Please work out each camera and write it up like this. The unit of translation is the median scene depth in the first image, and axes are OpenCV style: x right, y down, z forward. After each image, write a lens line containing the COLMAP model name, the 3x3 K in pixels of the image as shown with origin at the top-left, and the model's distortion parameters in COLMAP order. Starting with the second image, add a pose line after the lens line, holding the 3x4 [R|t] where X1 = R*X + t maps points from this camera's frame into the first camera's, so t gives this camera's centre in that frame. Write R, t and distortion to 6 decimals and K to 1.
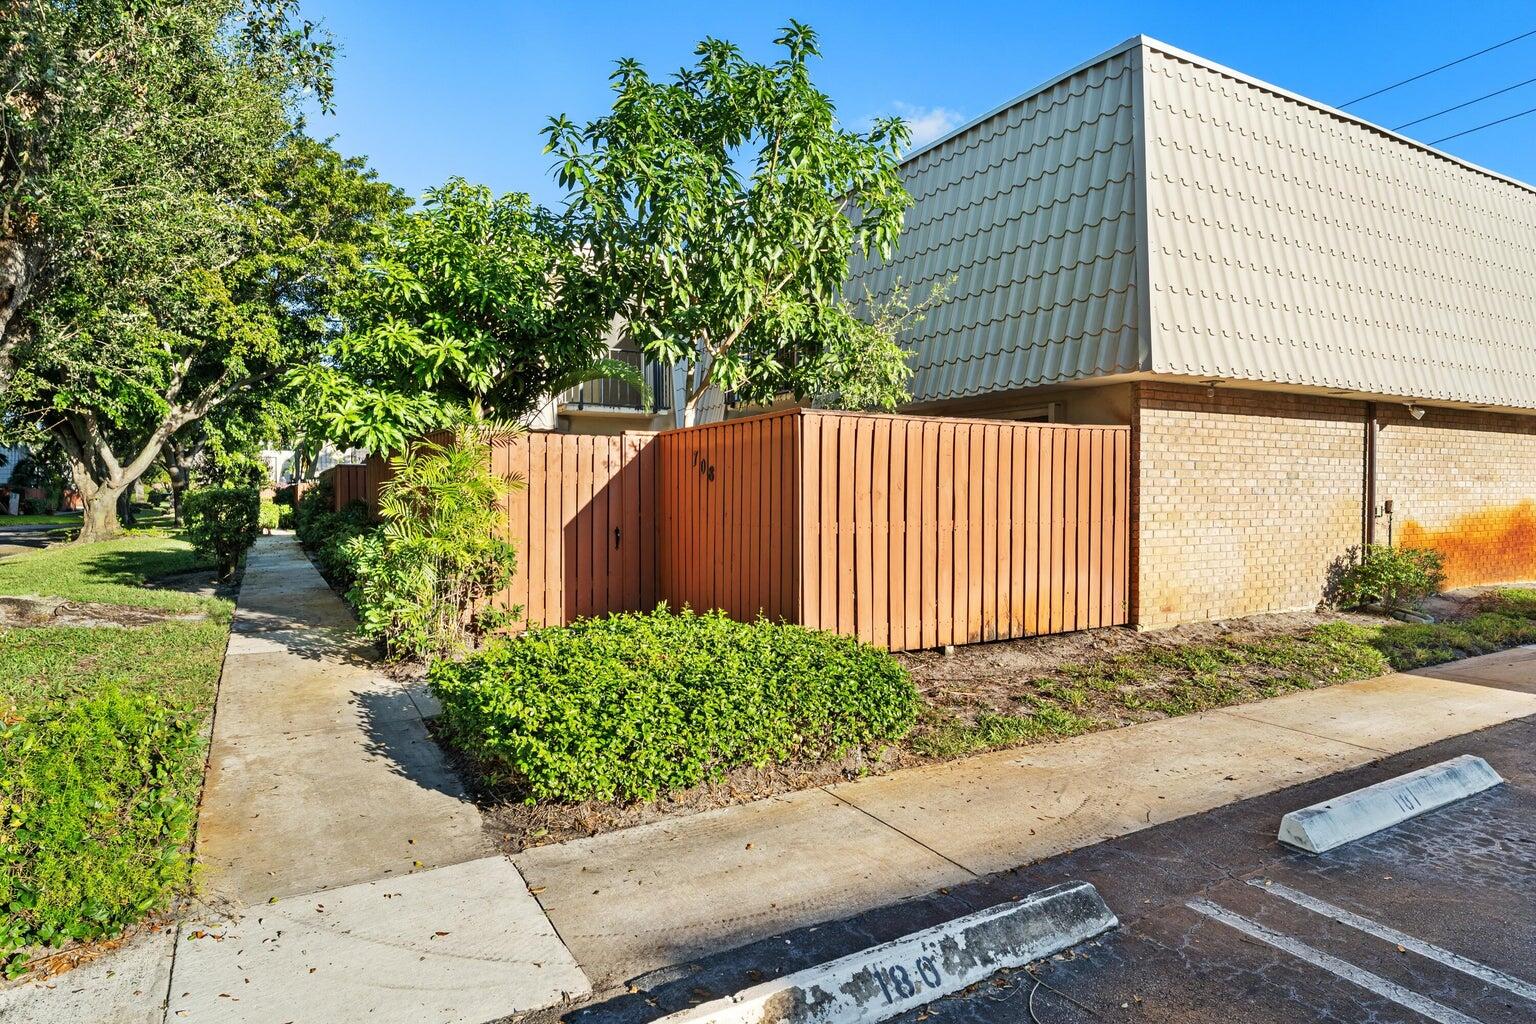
lens RADIAL K [[874.3, 0, 768.0], [0, 874.3, 512.0], [0, 0, 1]] dist [-0.002956, -0.001919]
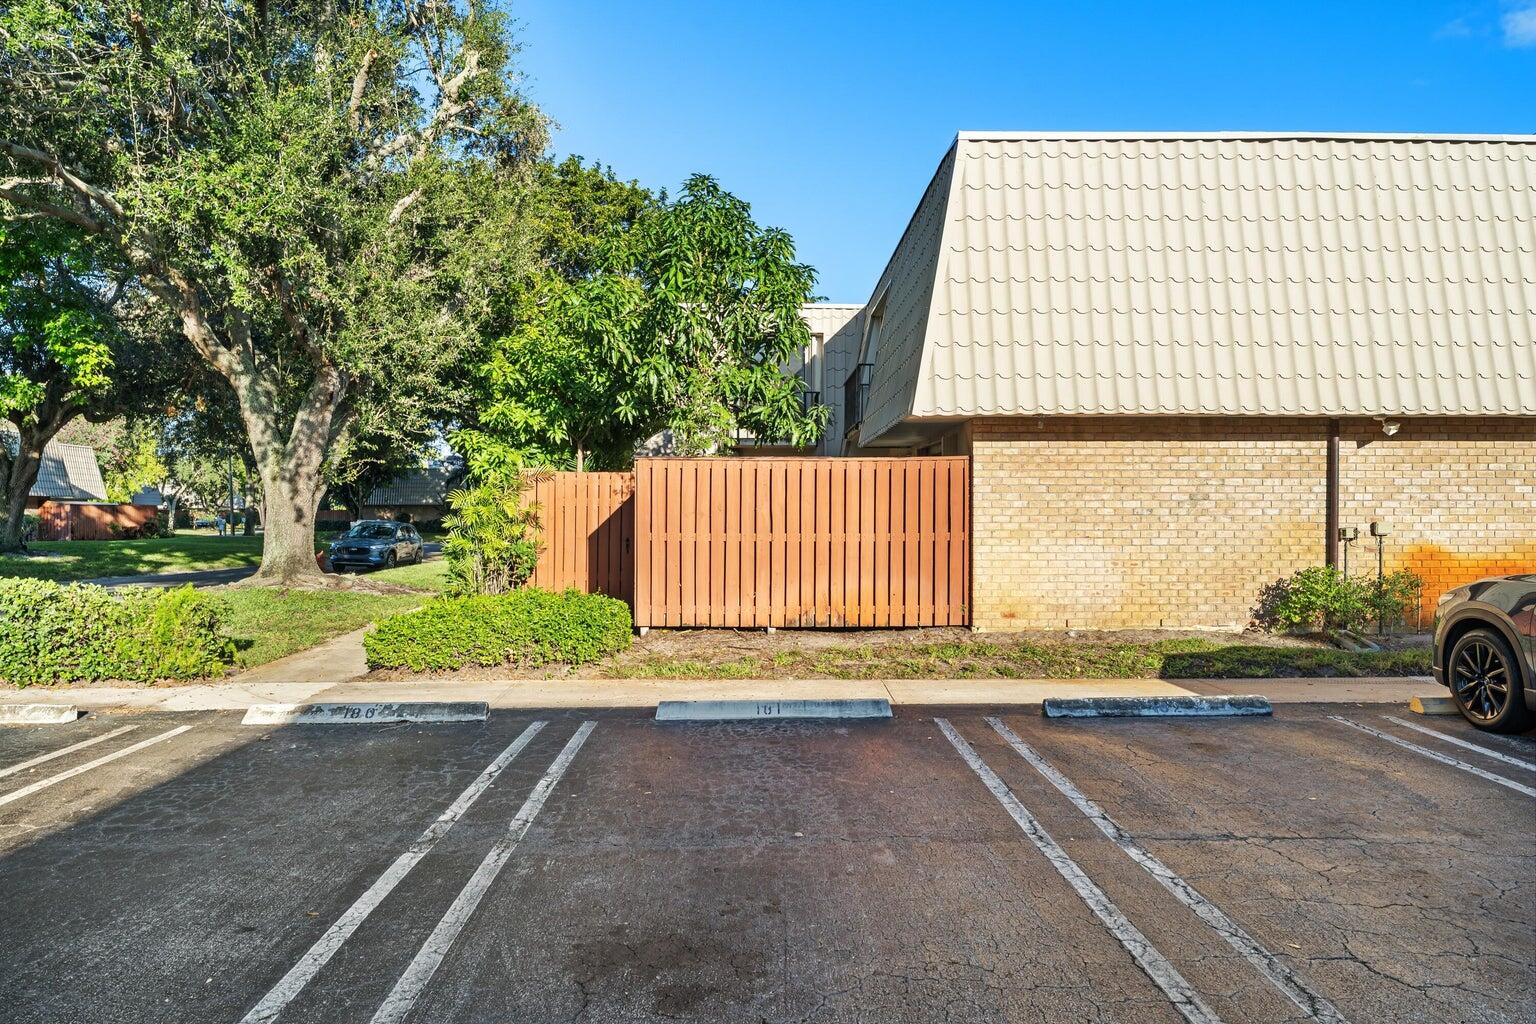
lens RADIAL K [[974.8, 0, 768.0], [0, 974.8, 512.0], [0, 0, 1]] dist [-0.001767, -0.000117]
pose [[0.879644, 0.001339, -0.475630, 0.781396], [-0.012257, 0.999728, -0.019852, 0.005589], [0.475474, 0.023293, 0.879421, -0.271689]]
